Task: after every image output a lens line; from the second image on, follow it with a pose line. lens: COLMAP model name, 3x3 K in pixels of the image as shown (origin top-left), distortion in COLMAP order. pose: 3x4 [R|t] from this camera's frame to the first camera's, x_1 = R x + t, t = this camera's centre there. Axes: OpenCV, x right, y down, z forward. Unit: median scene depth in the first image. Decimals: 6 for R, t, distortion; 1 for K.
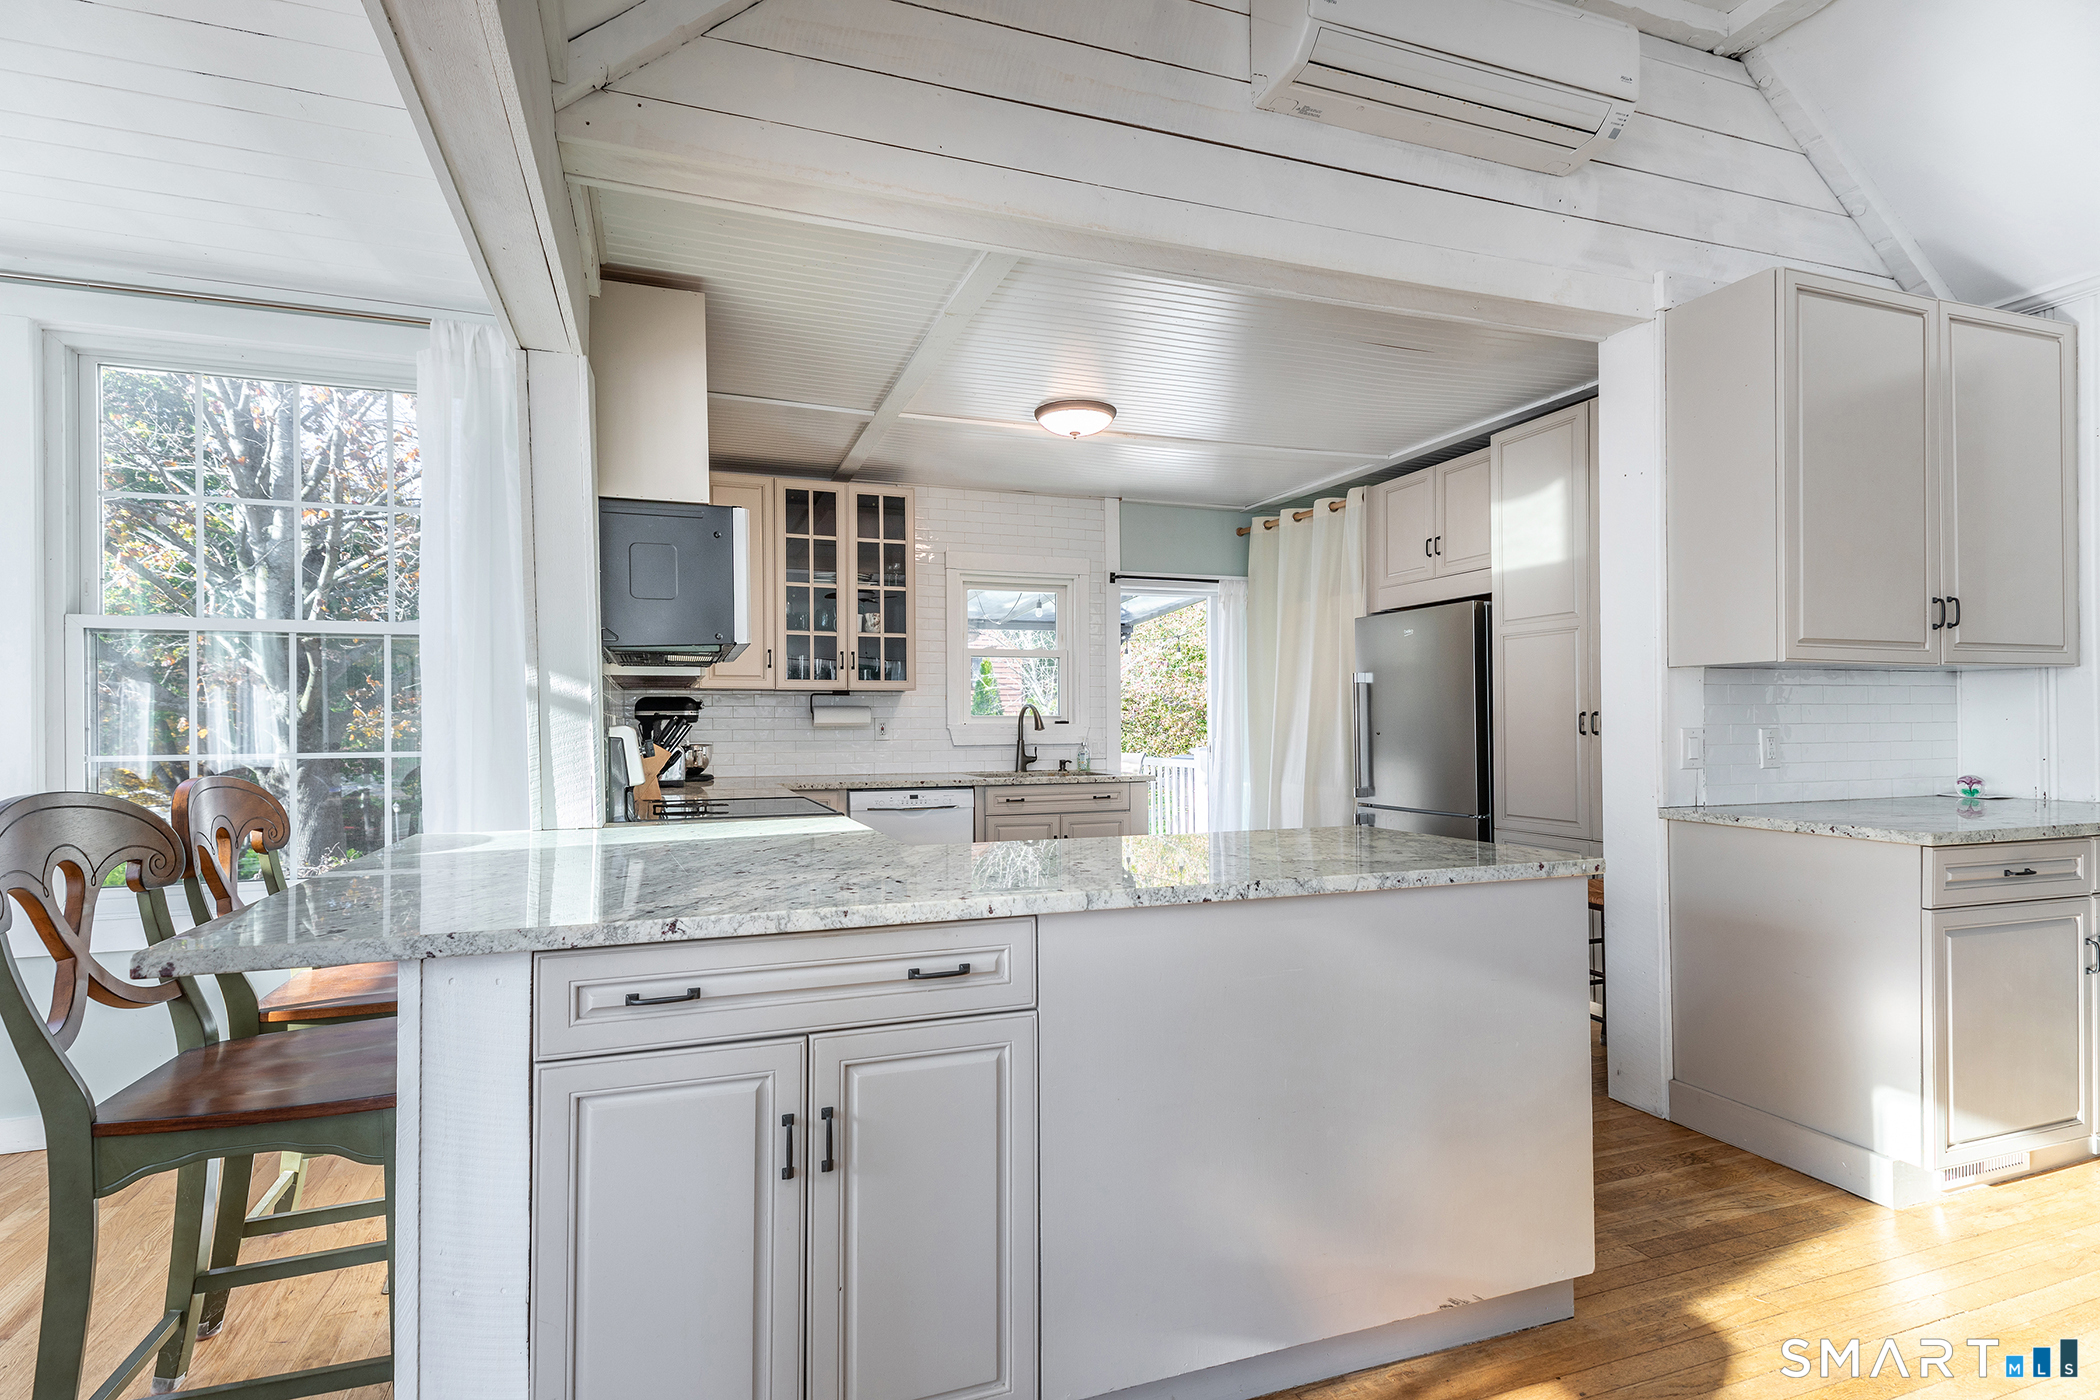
lens RADIAL K [[825.7, 0, 1052.6], [0, 825.7, 726.6], [0, 0, 1]] dist [0.000147, -0.000144]
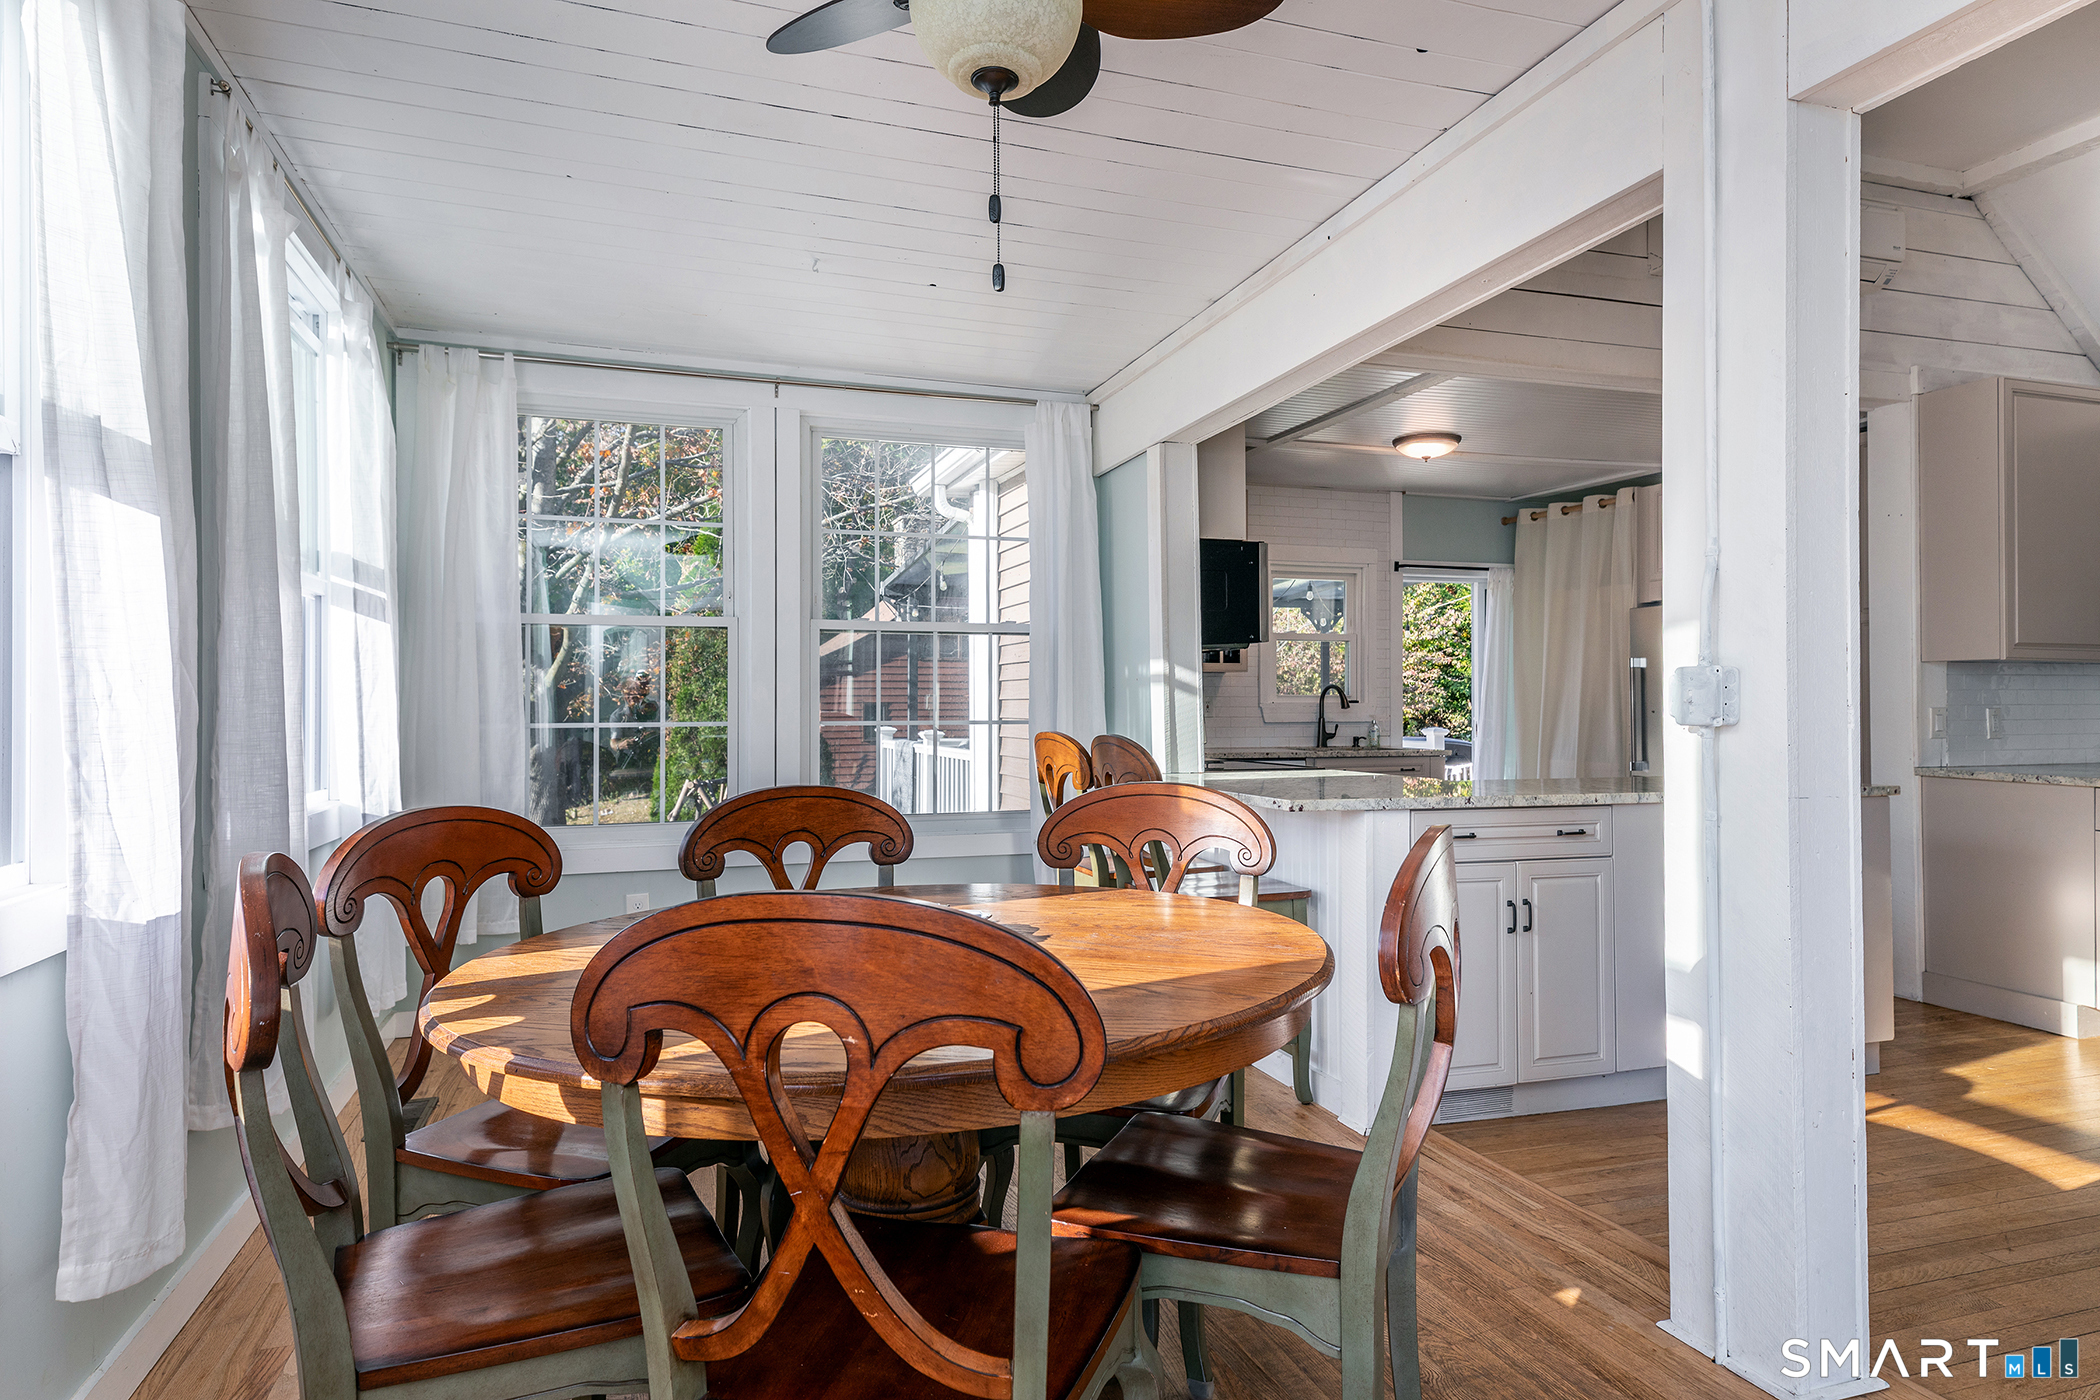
lens RADIAL K [[1185.3, 0, 1050.0], [0, 1185.3, 700.0], [0, 0, 1]] dist [0.024980, -0.023032]
pose [[0.998917, 0.004904, 0.046267, -0.531028], [-0.004557, 0.999961, -0.007598, 0.007279], [-0.046303, 0.007379, 0.998900, -0.609233]]
